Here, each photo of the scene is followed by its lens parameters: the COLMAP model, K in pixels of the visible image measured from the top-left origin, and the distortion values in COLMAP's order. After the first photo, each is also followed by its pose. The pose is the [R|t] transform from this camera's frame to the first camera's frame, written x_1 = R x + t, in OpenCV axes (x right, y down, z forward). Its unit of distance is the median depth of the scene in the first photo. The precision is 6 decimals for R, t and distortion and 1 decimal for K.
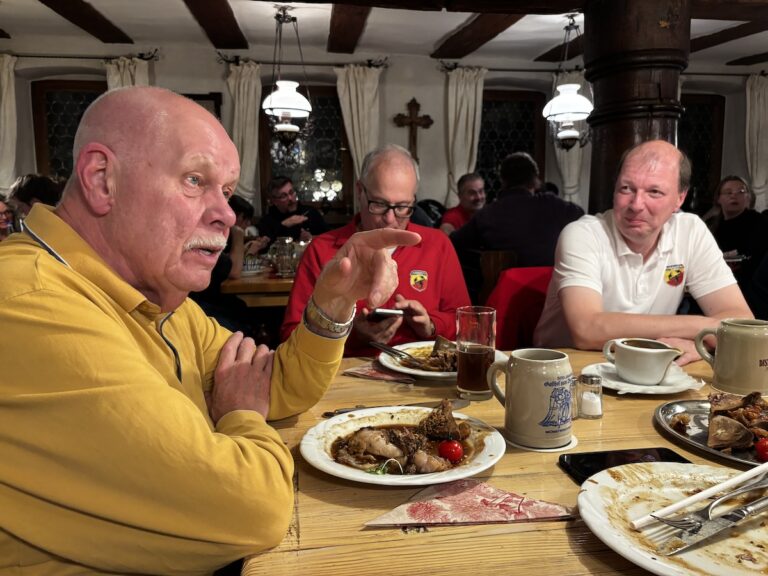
lens RADIAL K [[593.1, 0, 384.0], [0, 593.1, 288.3], [0, 0, 1]] dist [-0.005836, -0.003739]
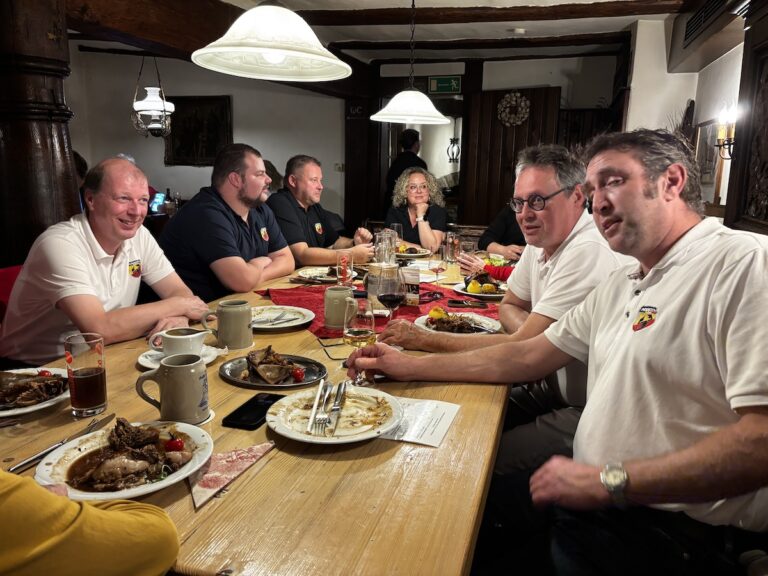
lens RADIAL K [[593.1, 0, 383.5], [0, 593.1, 288.4], [0, 0, 1]] dist [-0.005836, -0.003739]
pose [[0.428582, -0.183182, 0.884739, -0.405321], [0.102680, 0.982762, 0.153738, -0.120877], [-0.897650, 0.024956, 0.440003, -0.025158]]
